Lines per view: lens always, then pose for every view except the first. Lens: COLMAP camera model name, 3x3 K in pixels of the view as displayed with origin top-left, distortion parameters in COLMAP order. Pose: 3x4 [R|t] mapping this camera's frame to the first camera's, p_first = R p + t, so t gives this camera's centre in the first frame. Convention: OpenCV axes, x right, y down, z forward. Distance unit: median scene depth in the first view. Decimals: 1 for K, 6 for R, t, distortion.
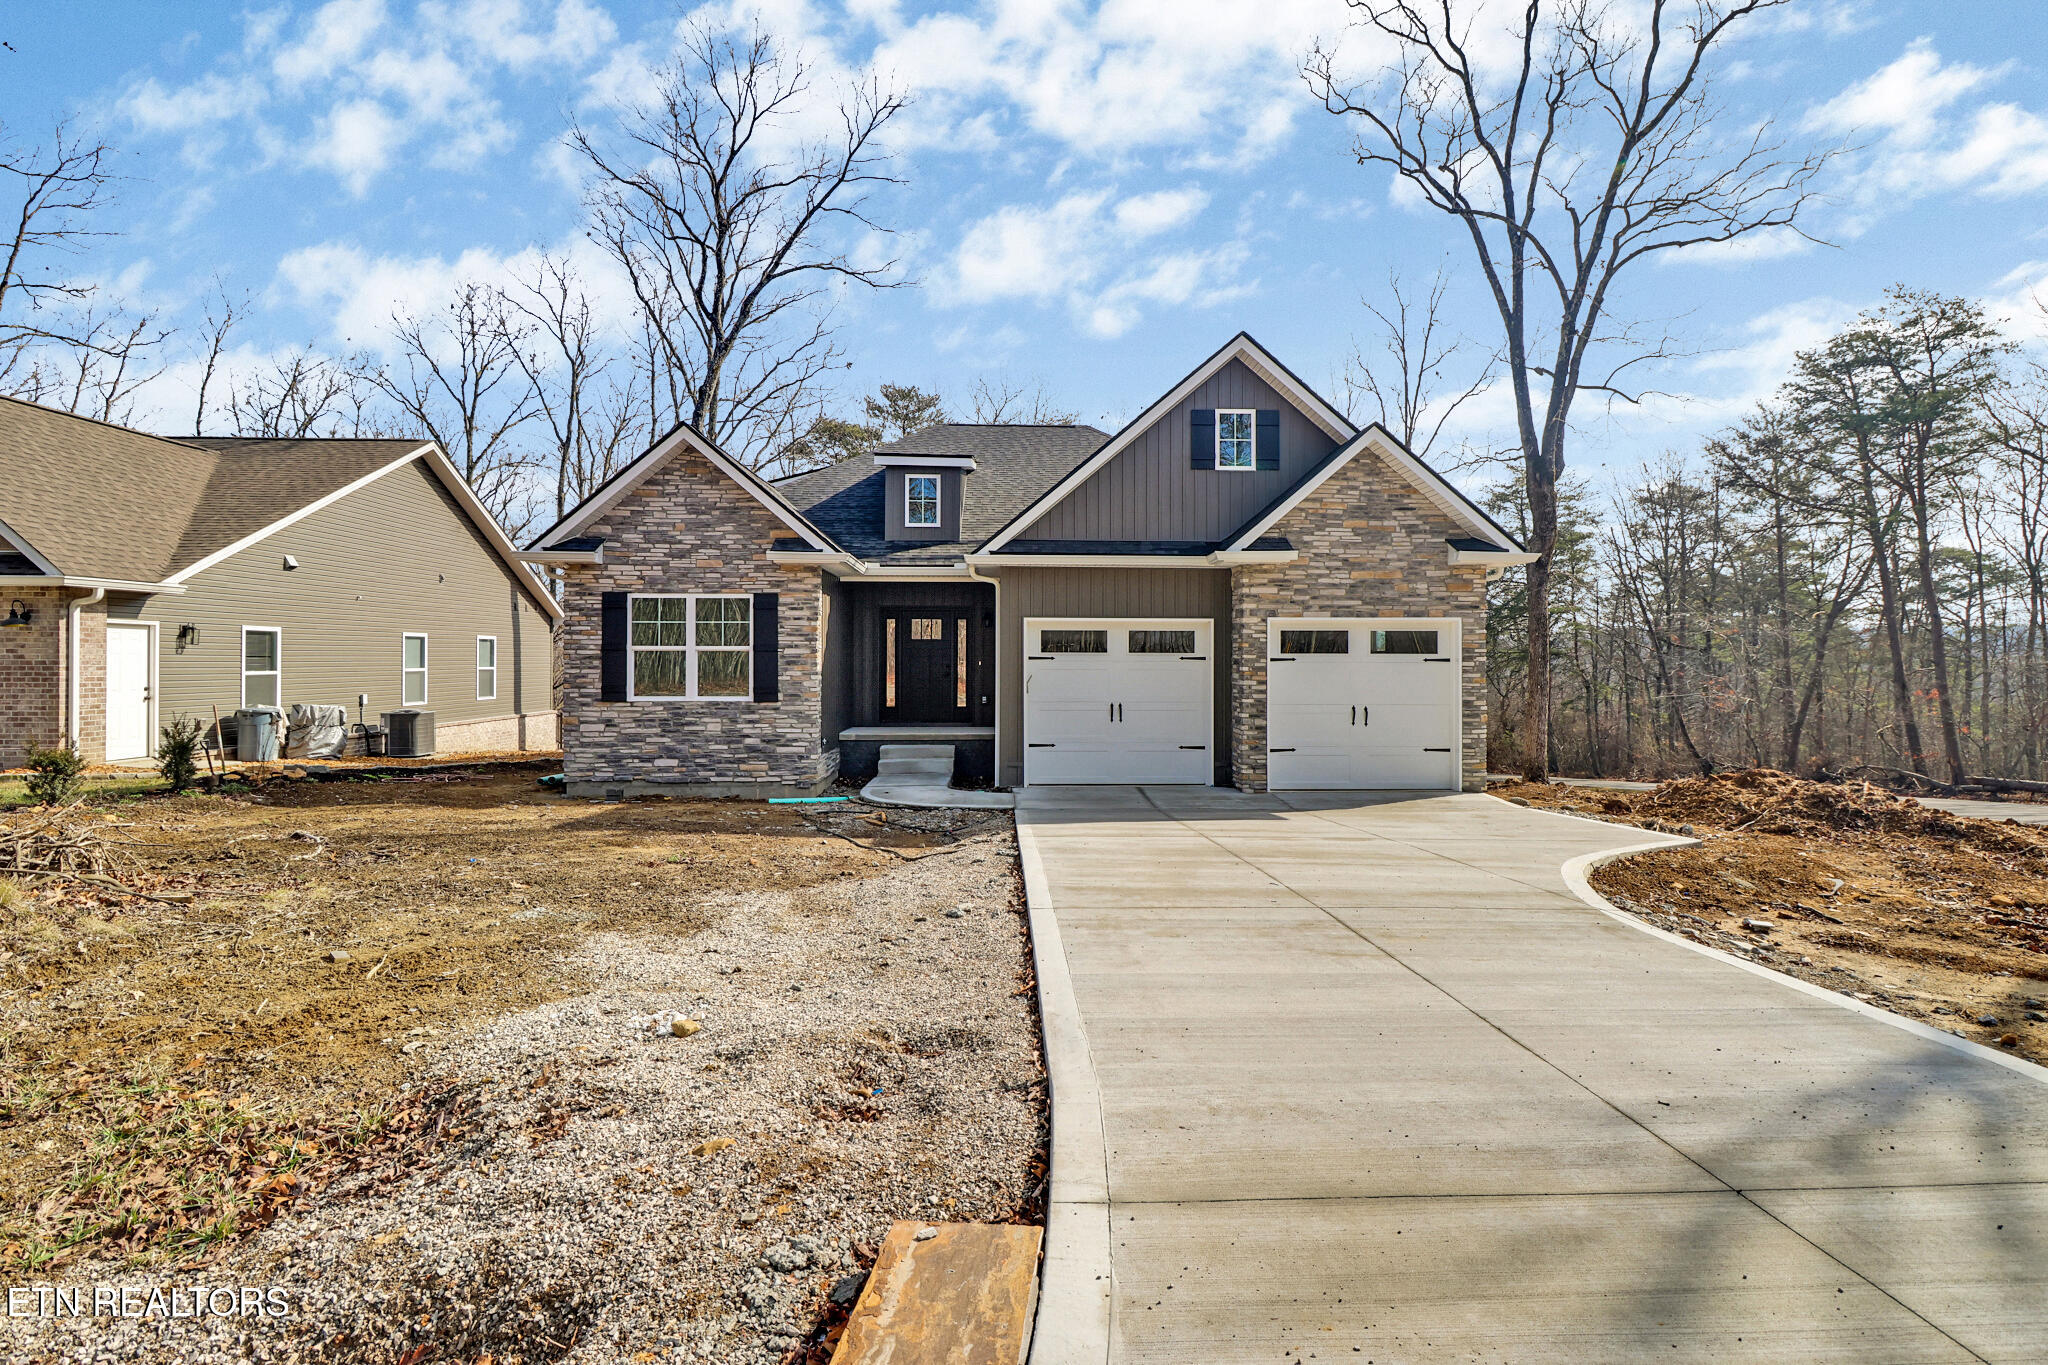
lens RADIAL K [[1051.2, 0, 1124.1], [0, 1051.2, 665.9], [0, 0, 1]] dist [-0.004859, -0.004572]
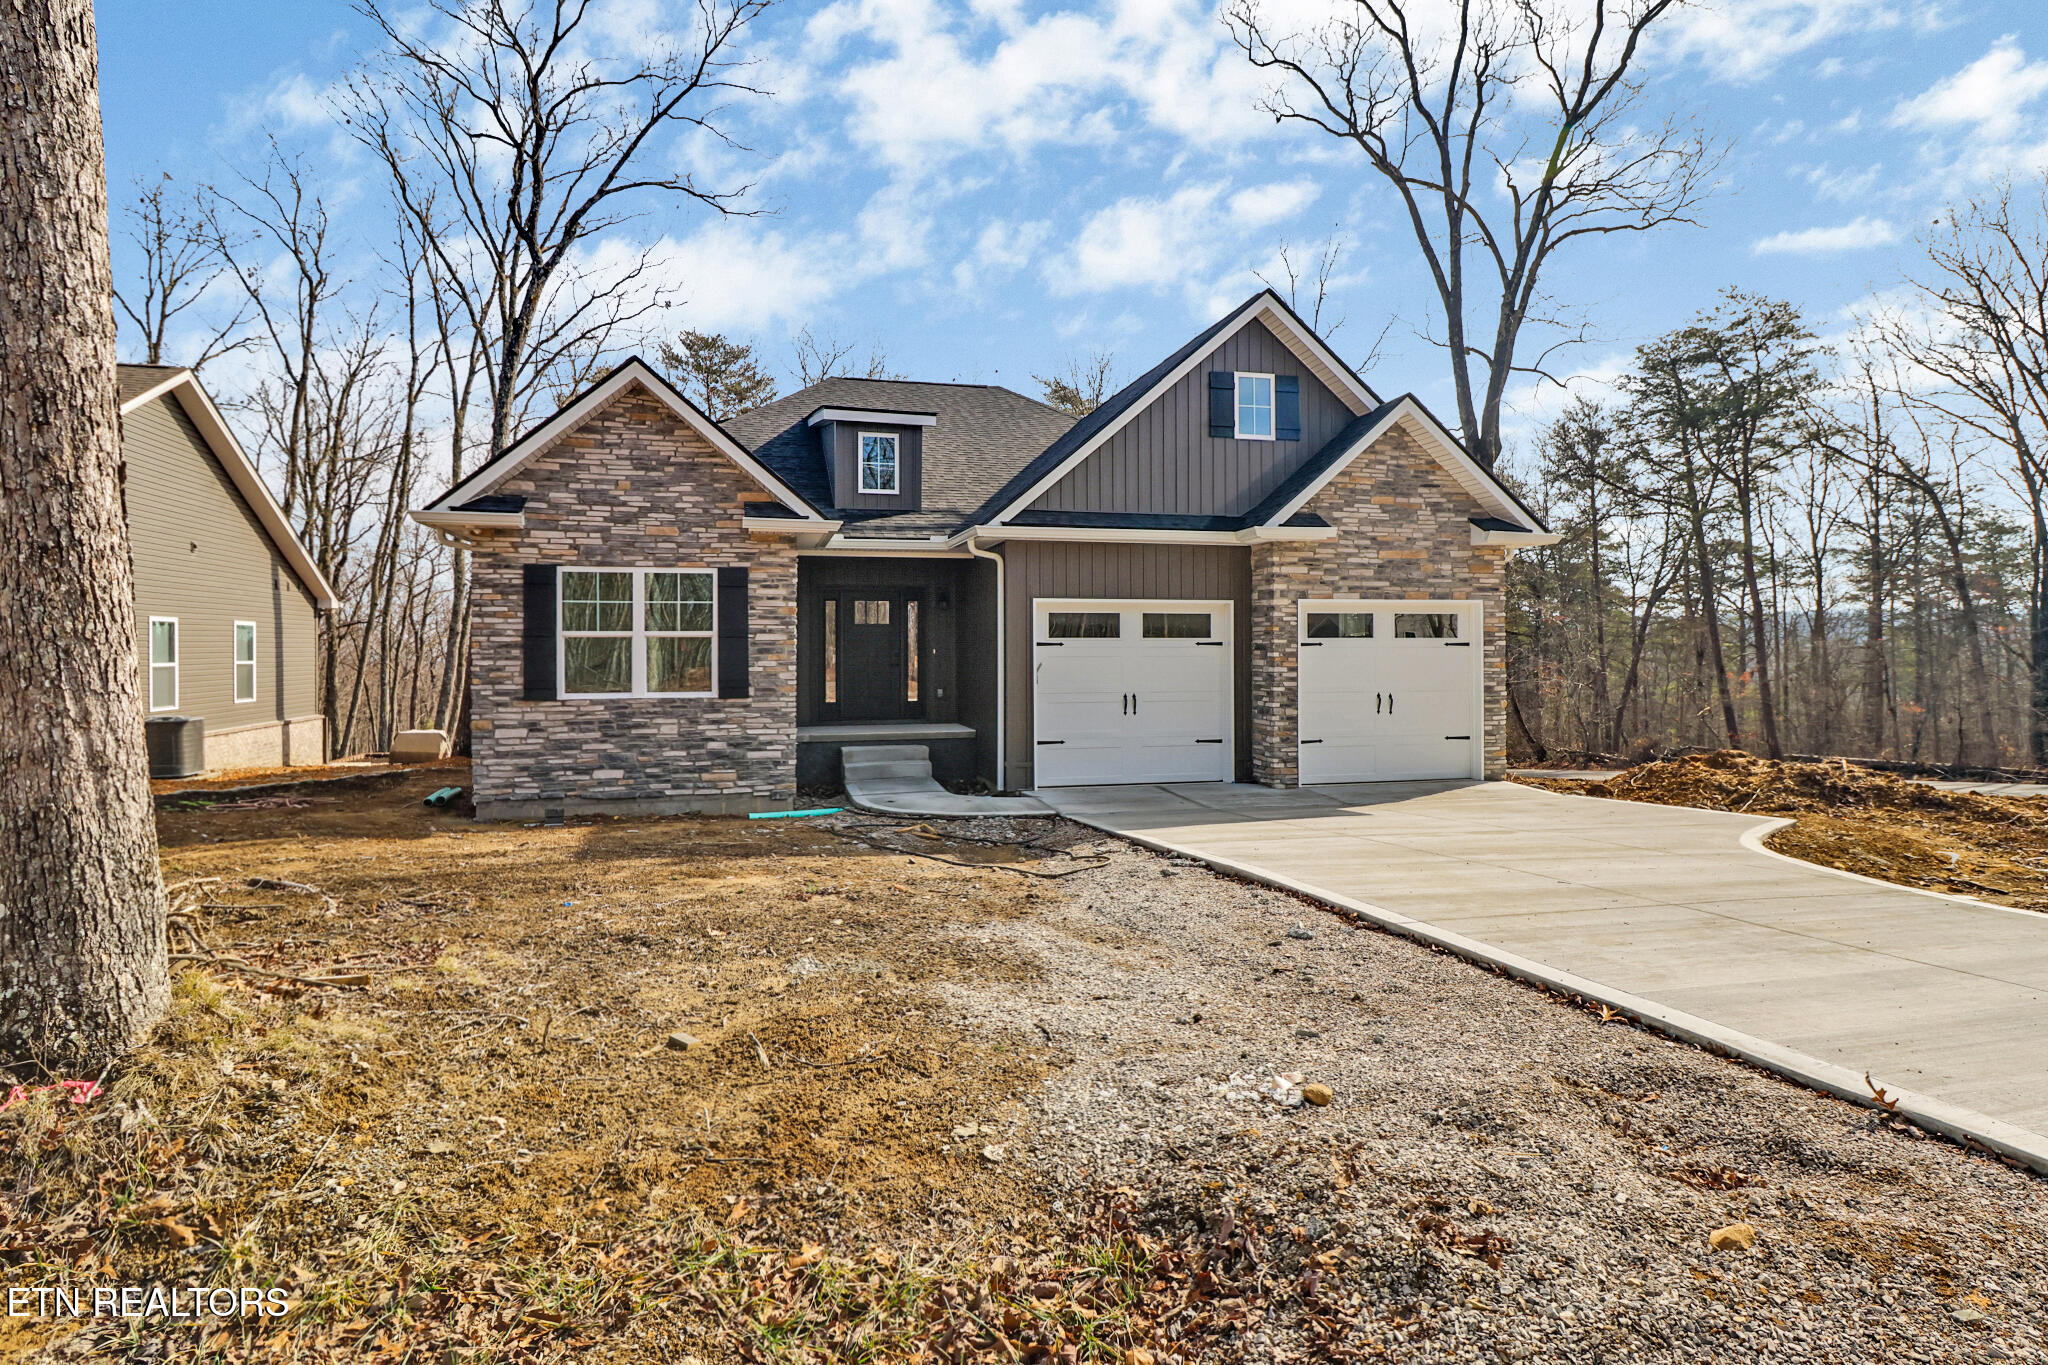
lens RADIAL K [[1128.9, 0, 1130.7], [0, 1128.9, 664.9], [0, 0, 1]] dist [-0.002543, -0.005393]
pose [[0.977464, -0.008583, 0.210926, -0.210691], [0.007055, 0.999943, 0.007999, 0.002993], [-0.210983, -0.006330, 0.977469, 0.054893]]
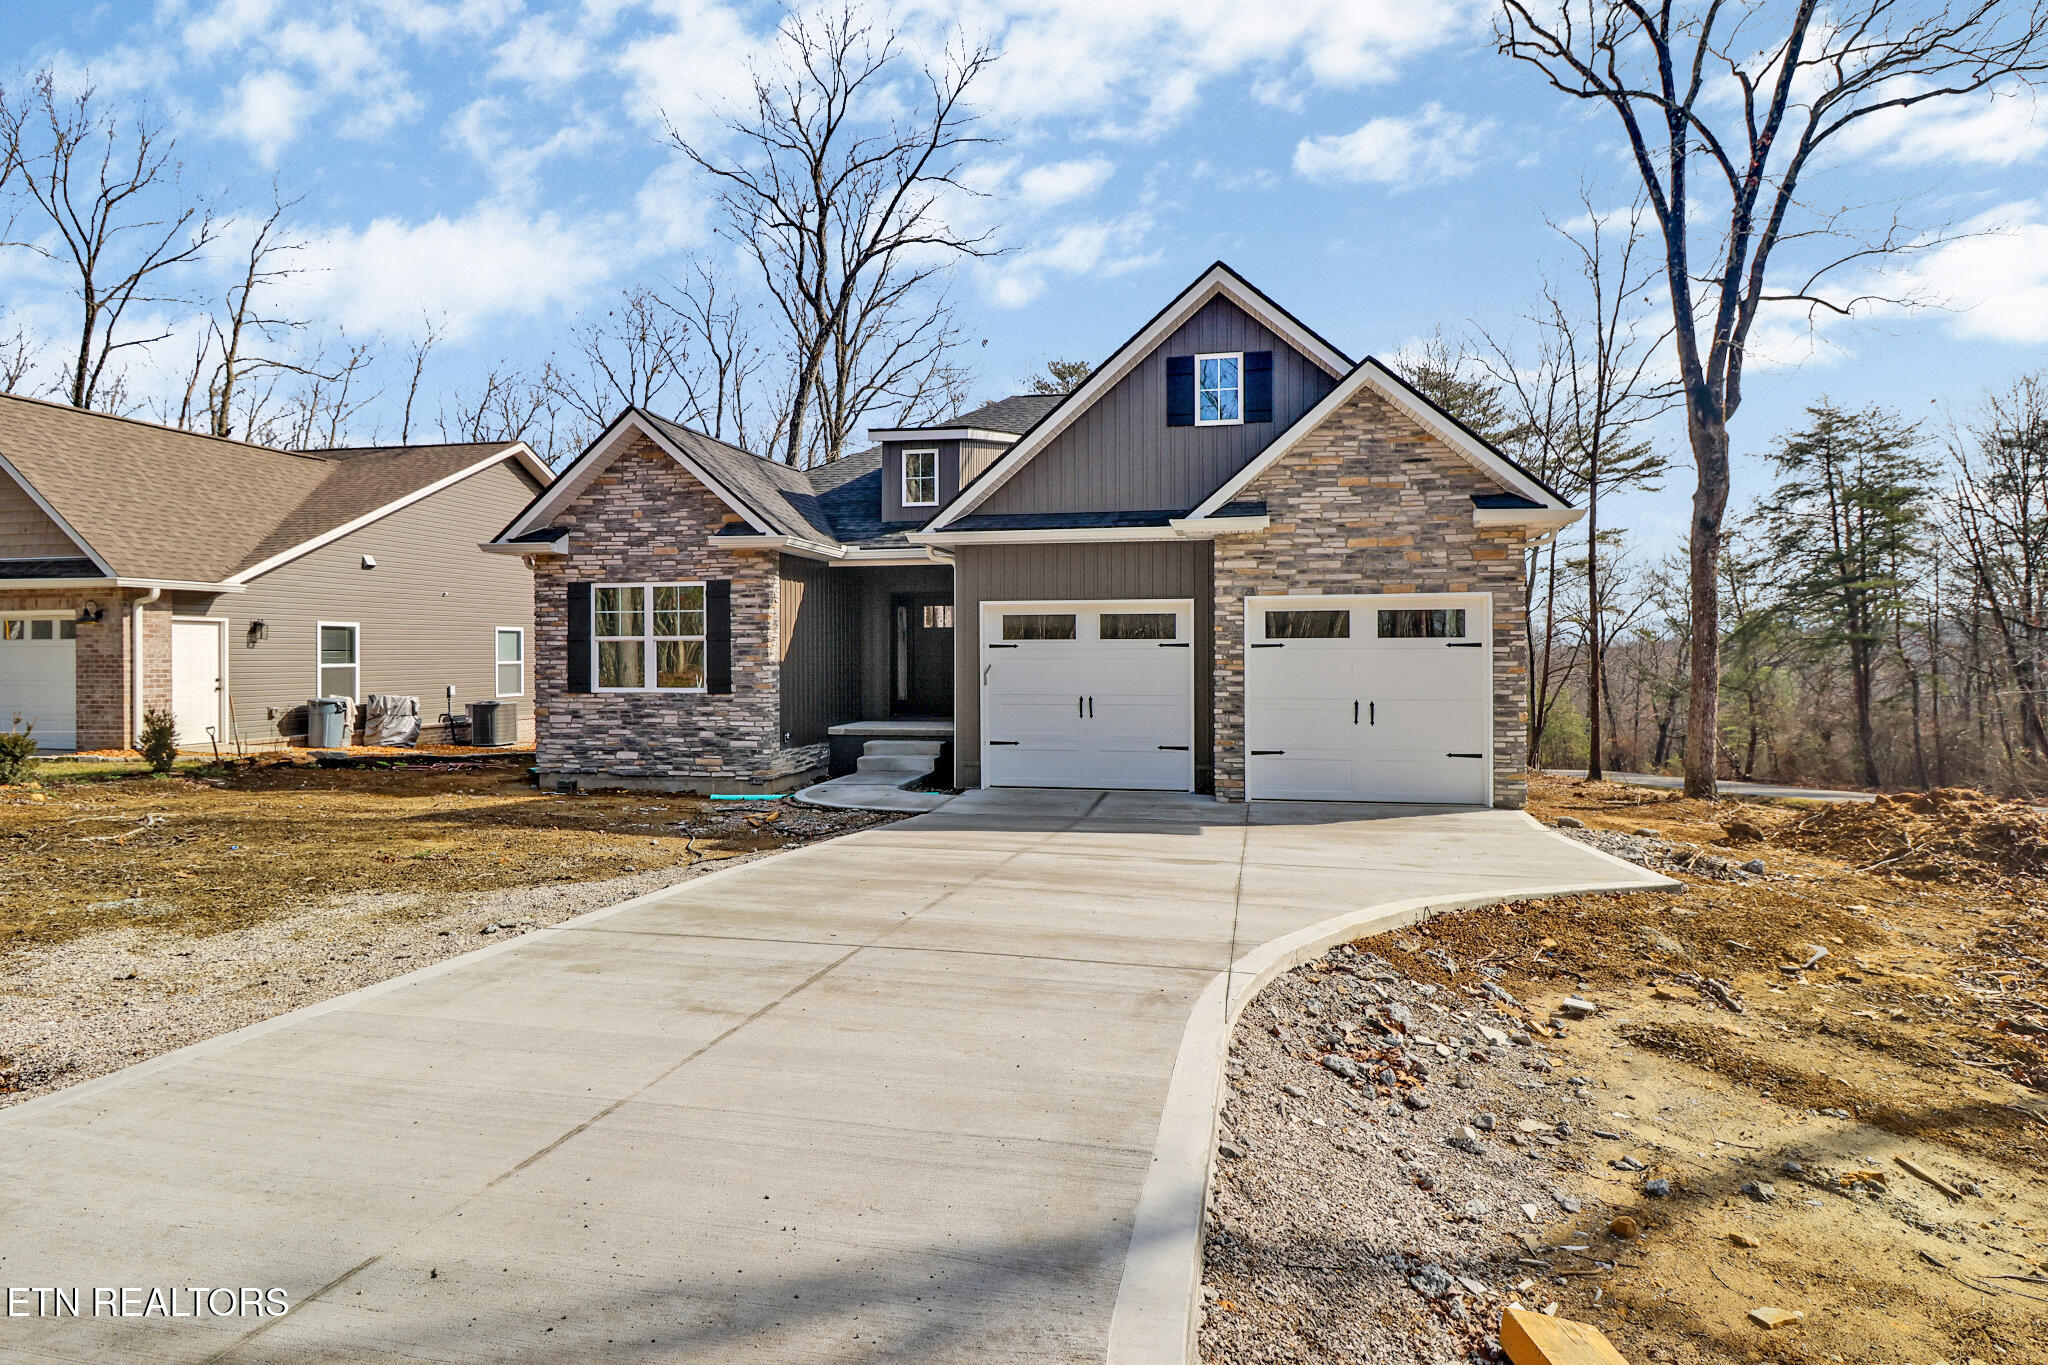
lens RADIAL K [[1128.9, 0, 1119.2], [0, 1128.9, 663.3], [0, 0, 1]] dist [-0.002543, -0.005393]
pose [[0.968802, -0.003465, -0.247811, 0.254534], [0.004321, 0.999986, 0.002912, 0.005002], [0.247798, -0.003892, 0.968804, 0.088417]]
